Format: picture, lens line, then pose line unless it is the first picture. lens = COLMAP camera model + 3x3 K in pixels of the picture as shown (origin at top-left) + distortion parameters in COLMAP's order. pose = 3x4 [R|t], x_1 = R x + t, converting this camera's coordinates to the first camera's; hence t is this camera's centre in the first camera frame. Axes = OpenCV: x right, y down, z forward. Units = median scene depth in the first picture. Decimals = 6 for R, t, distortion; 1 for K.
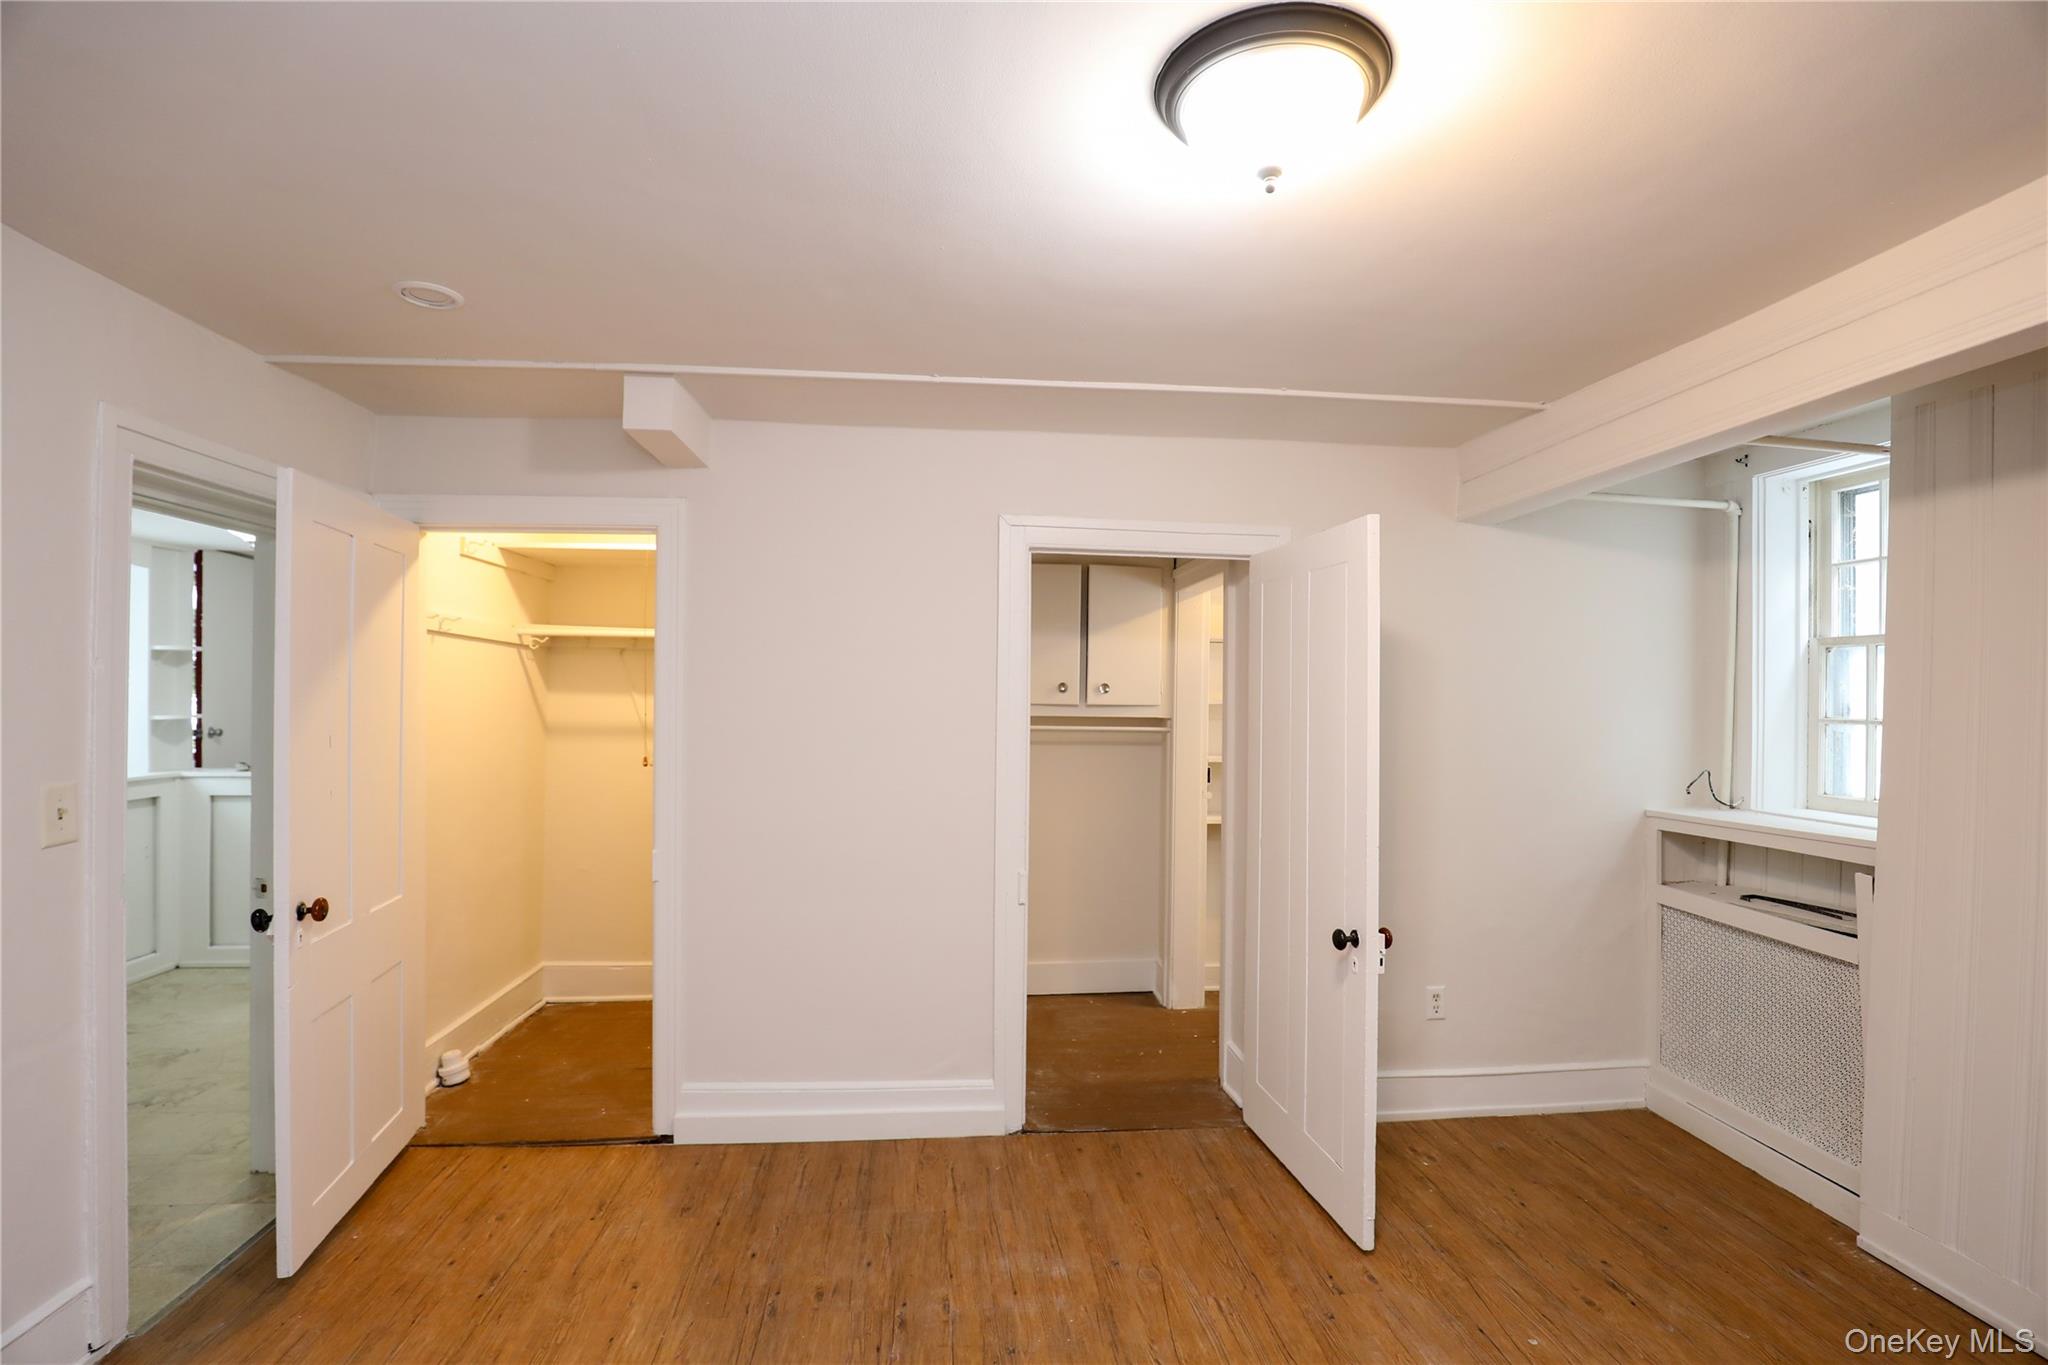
lens RADIAL K [[933.7, 0, 1016.1], [0, 933.7, 689.3], [0, 0, 1]] dist [-0.003115, -0.000297]
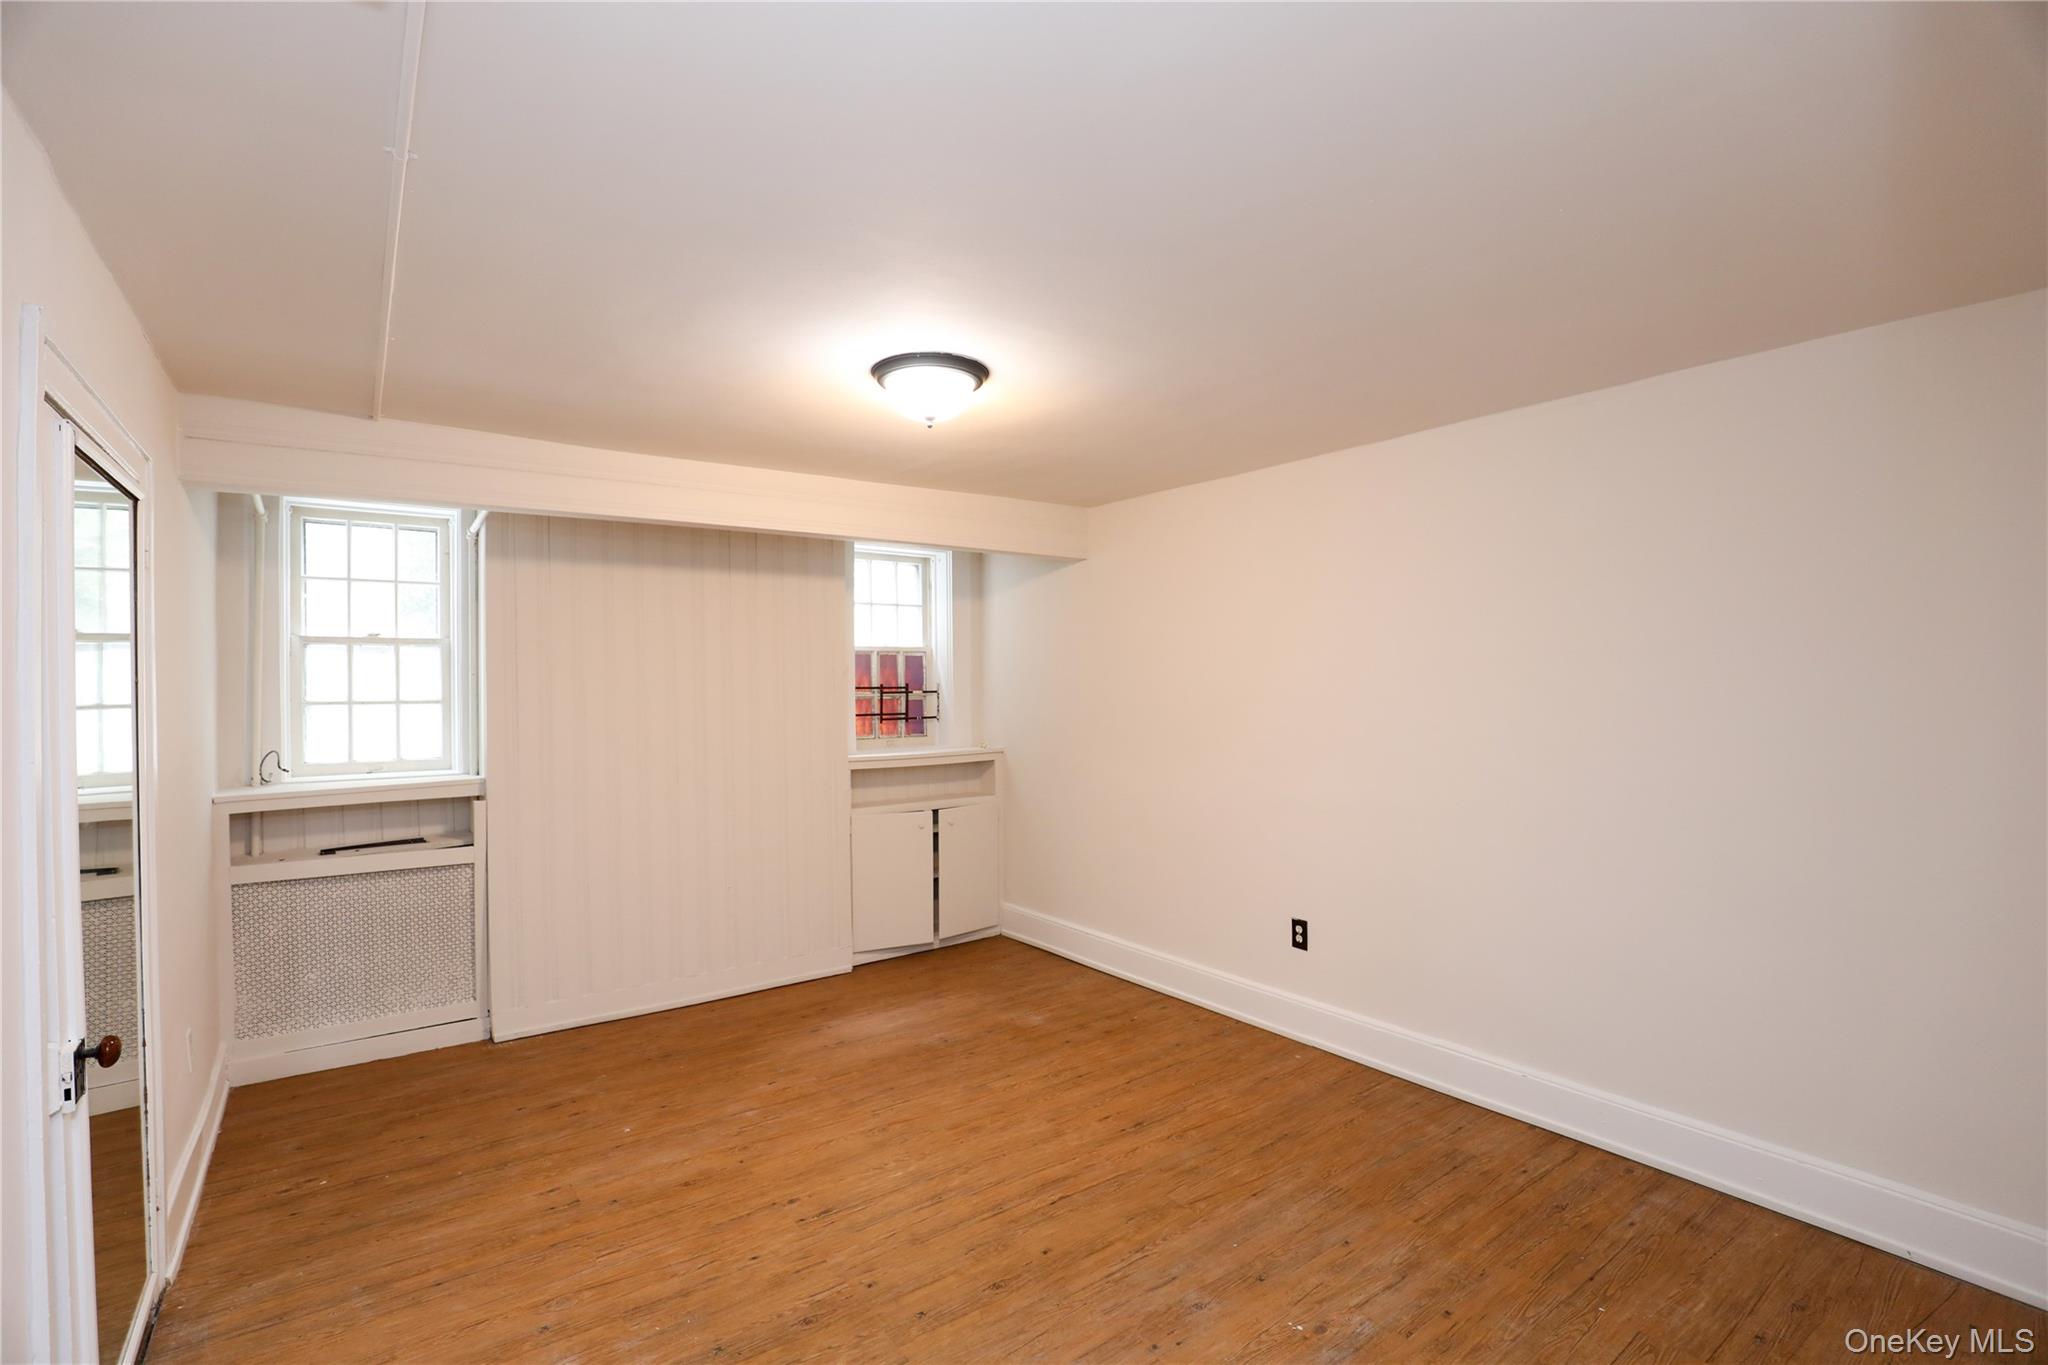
lens RADIAL K [[933.7, 0, 1016.9], [0, 933.7, 689.3], [0, 0, 1]] dist [-0.003115, -0.000297]
pose [[-0.504008, -0.002116, 0.863696, -0.912100], [-0.000862, 0.999998, 0.001947, 0.016446], [-0.863698, 0.000236, -0.504009, 1.111638]]
